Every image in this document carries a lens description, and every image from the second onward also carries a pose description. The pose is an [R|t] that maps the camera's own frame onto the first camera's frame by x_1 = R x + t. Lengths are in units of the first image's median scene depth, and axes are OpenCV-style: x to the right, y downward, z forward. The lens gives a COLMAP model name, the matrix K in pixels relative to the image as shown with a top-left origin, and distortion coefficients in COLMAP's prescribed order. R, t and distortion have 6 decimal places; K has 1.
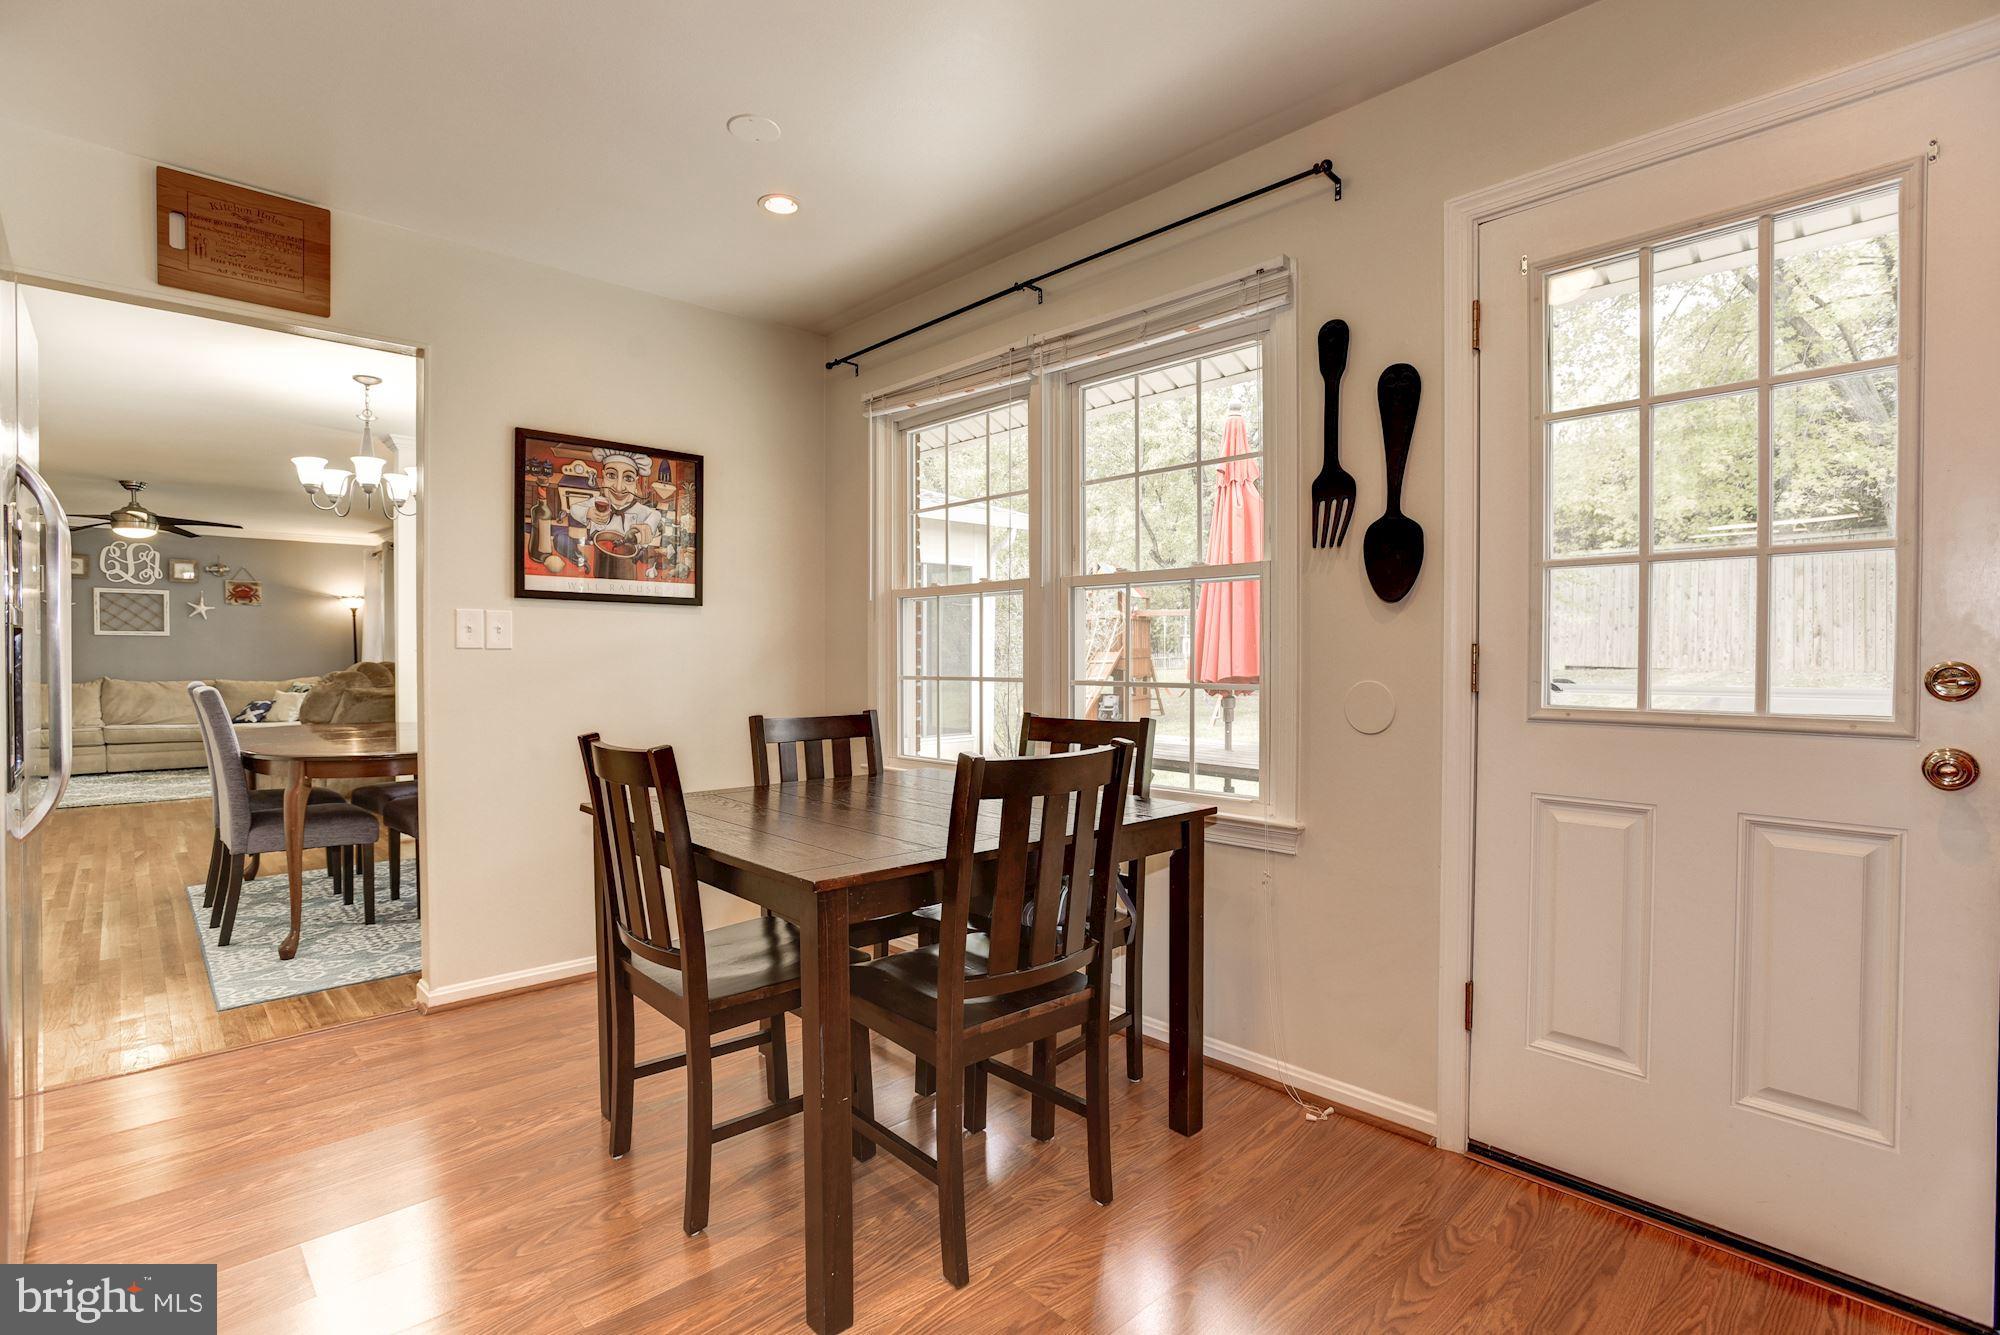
lens RADIAL K [[950.9, 0, 996.5], [0, 950.9, 671.8], [0, 0, 1]] dist [-0.042753, 0.016221]
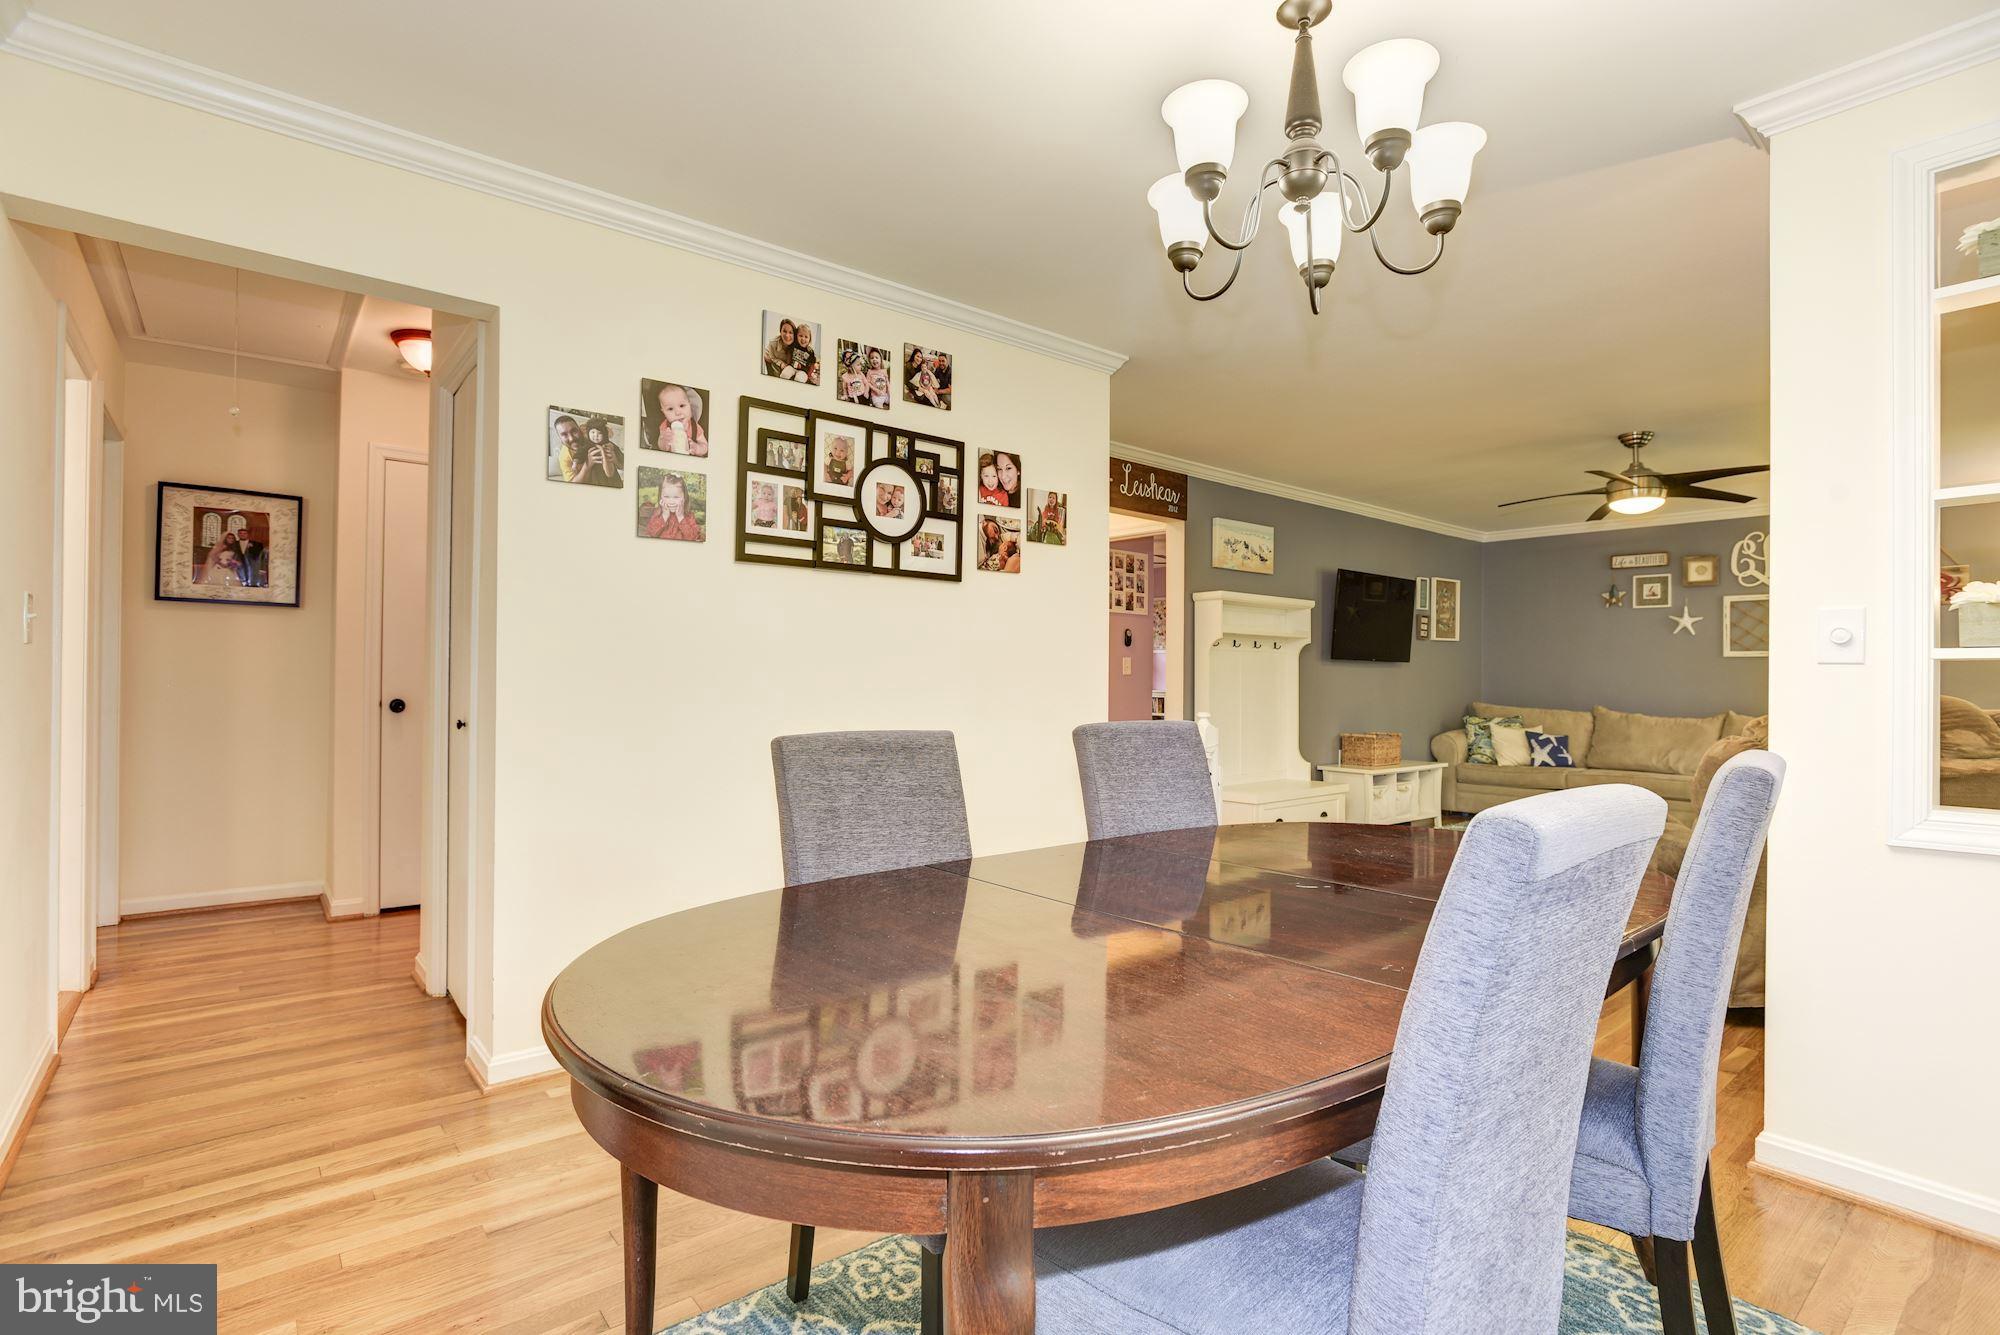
lens RADIAL K [[950.9, 0, 998.7], [0, 950.9, 676.5], [0, 0, 1]] dist [-0.042753, 0.016221]
pose [[-0.069753, -0.003605, -0.997558, -0.410616], [-0.028338, 0.999597, -0.001630, -0.013365], [0.997162, 0.028155, -0.069827, 1.224814]]
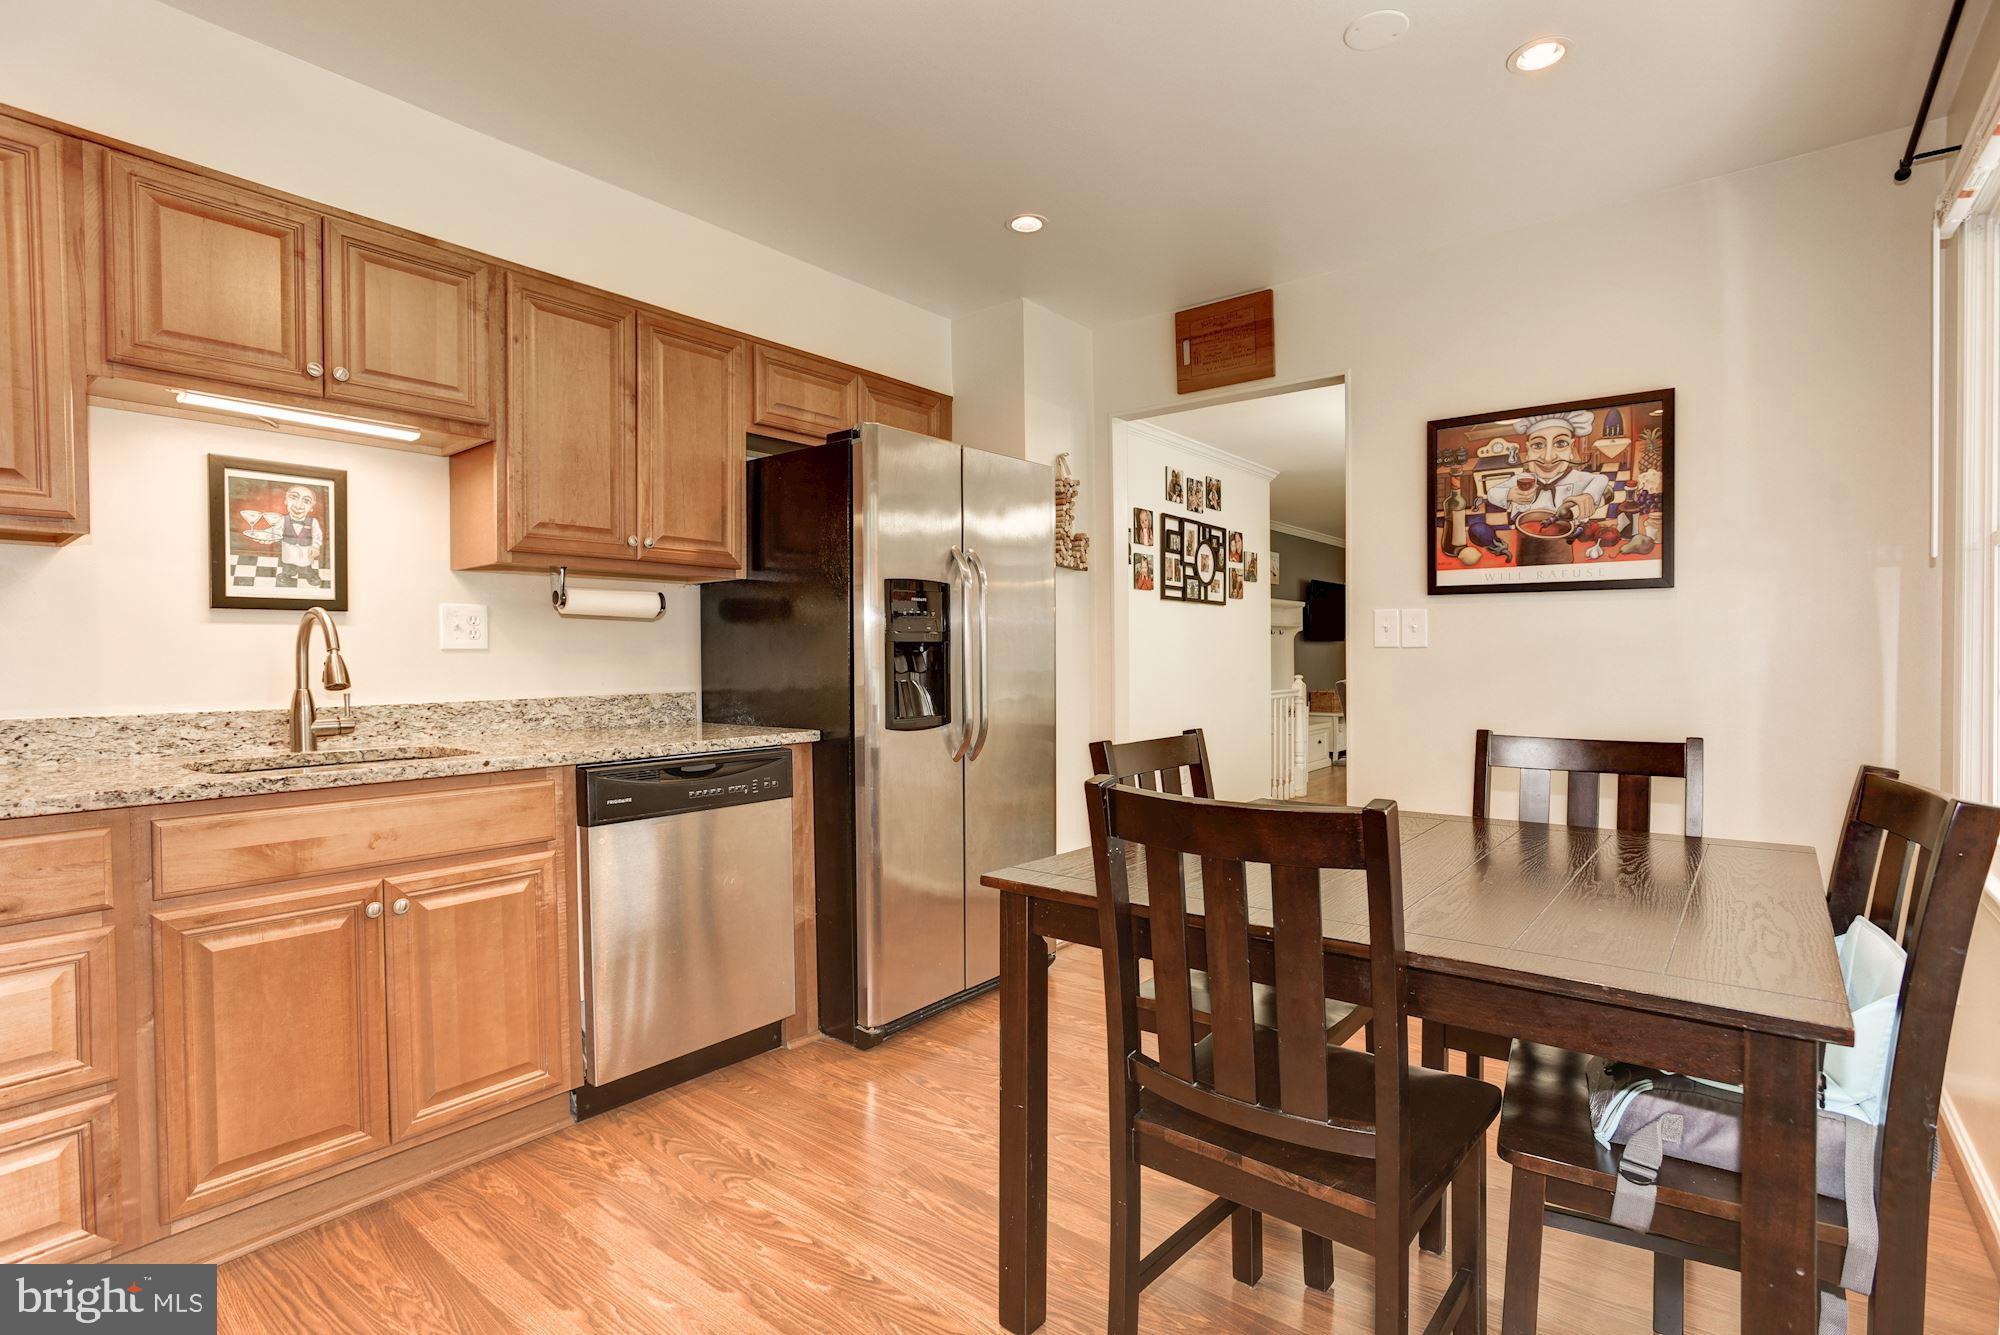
lens RADIAL K [[950.9, 0, 996.7], [0, 950.9, 667.3], [0, 0, 1]] dist [-0.042753, 0.016221]
pose [[0.138153, 0.012165, -0.990336, 0.374020], [-0.013492, 0.999855, 0.010400, -0.007080], [0.990319, 0.011925, 0.138297, 0.389183]]
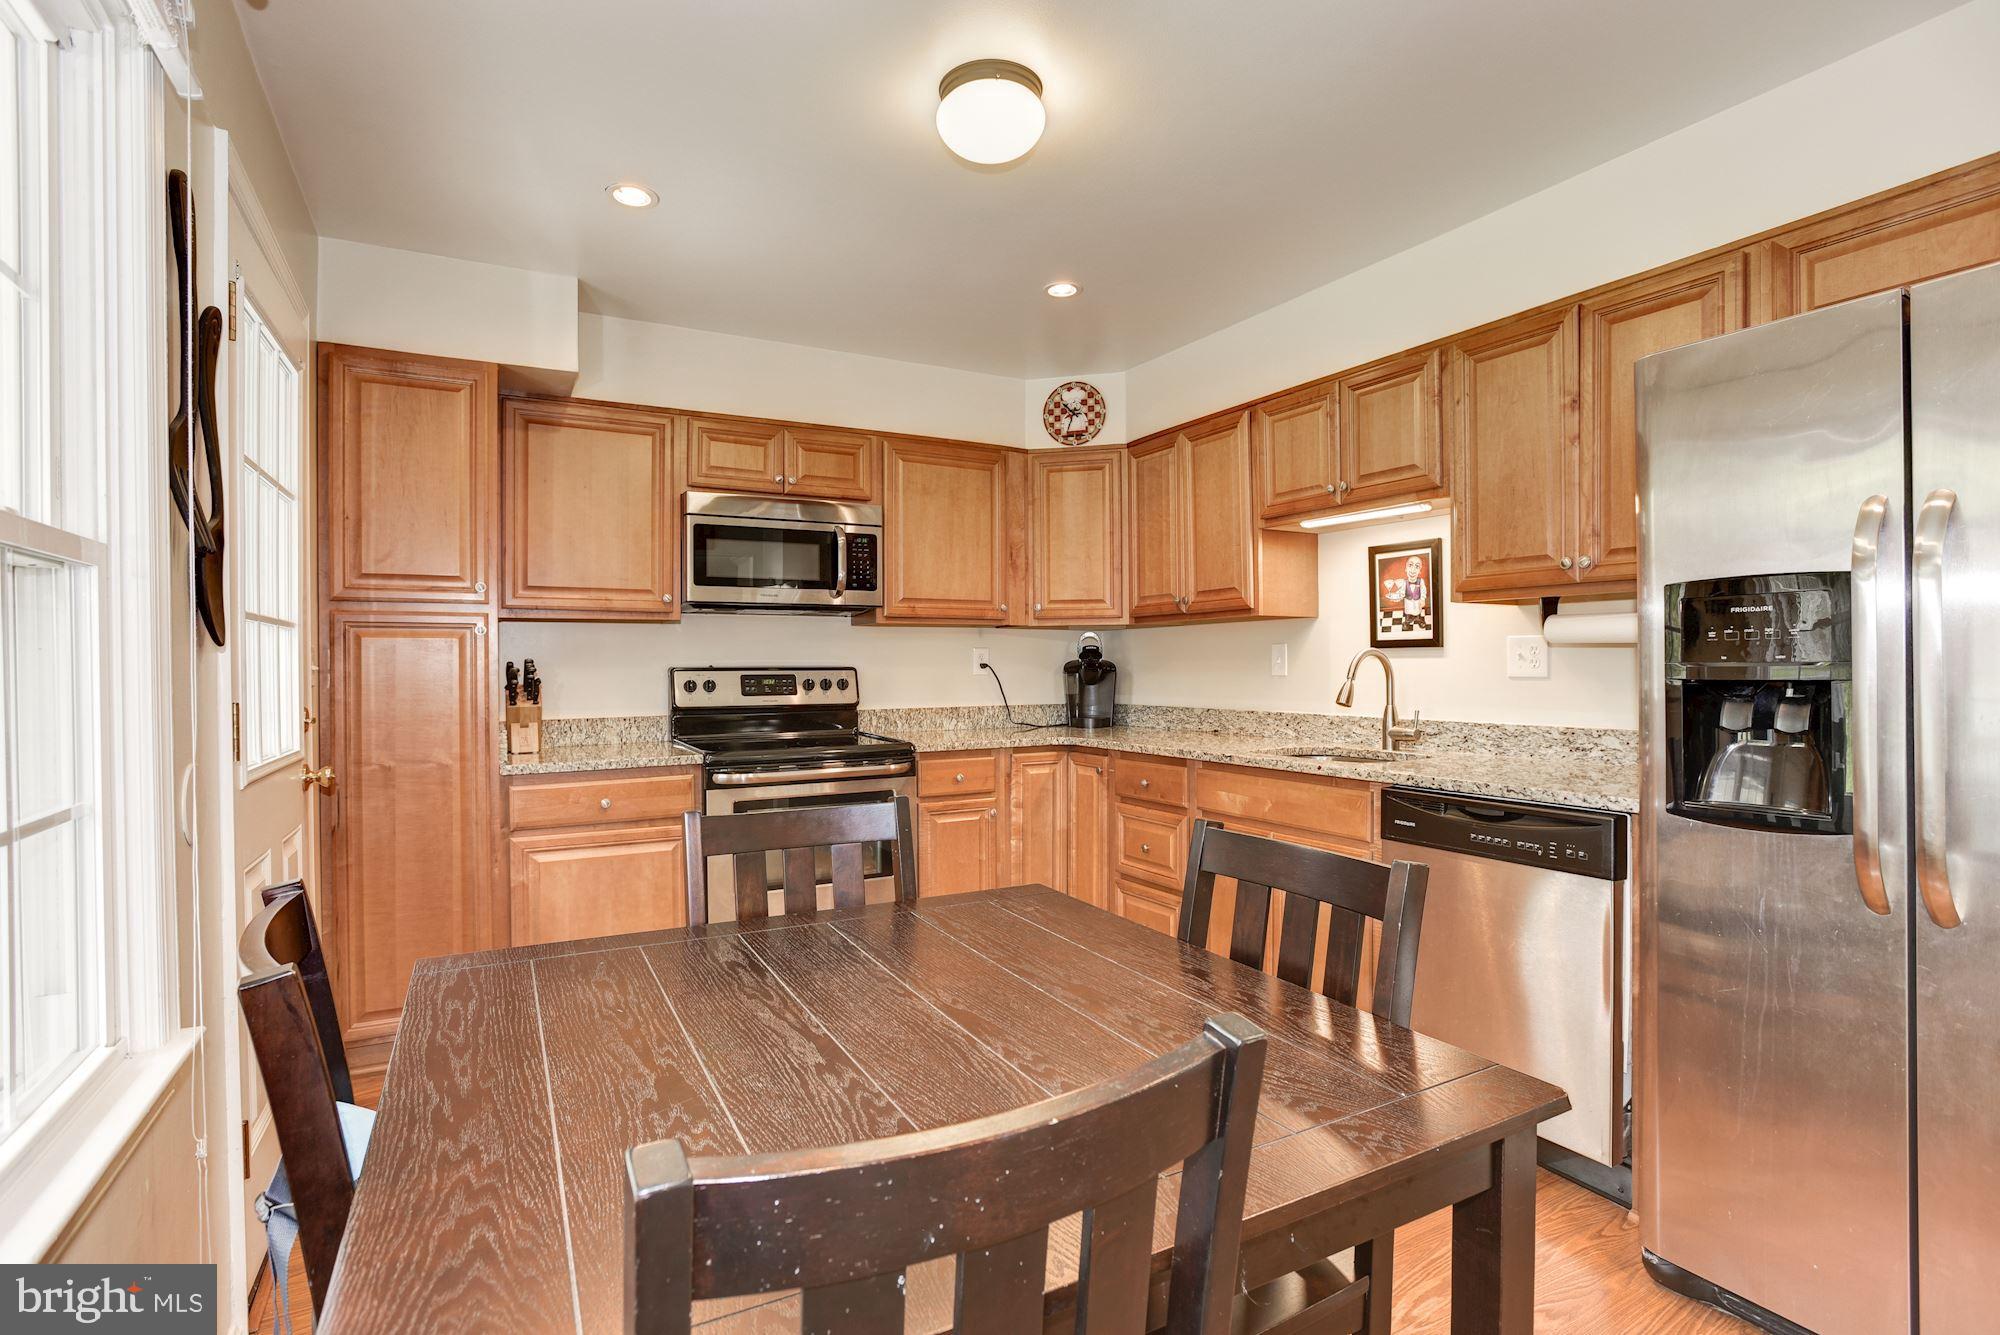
lens RADIAL K [[950.9, 0, 990.4], [0, 950.9, 661.9], [0, 0, 1]] dist [-0.042753, 0.016221]
pose [[-0.968736, 0.008959, 0.247933, -0.205352], [0.013738, 0.999752, 0.017552, -0.043385], [-0.247714, 0.020409, -0.968618, 1.005117]]
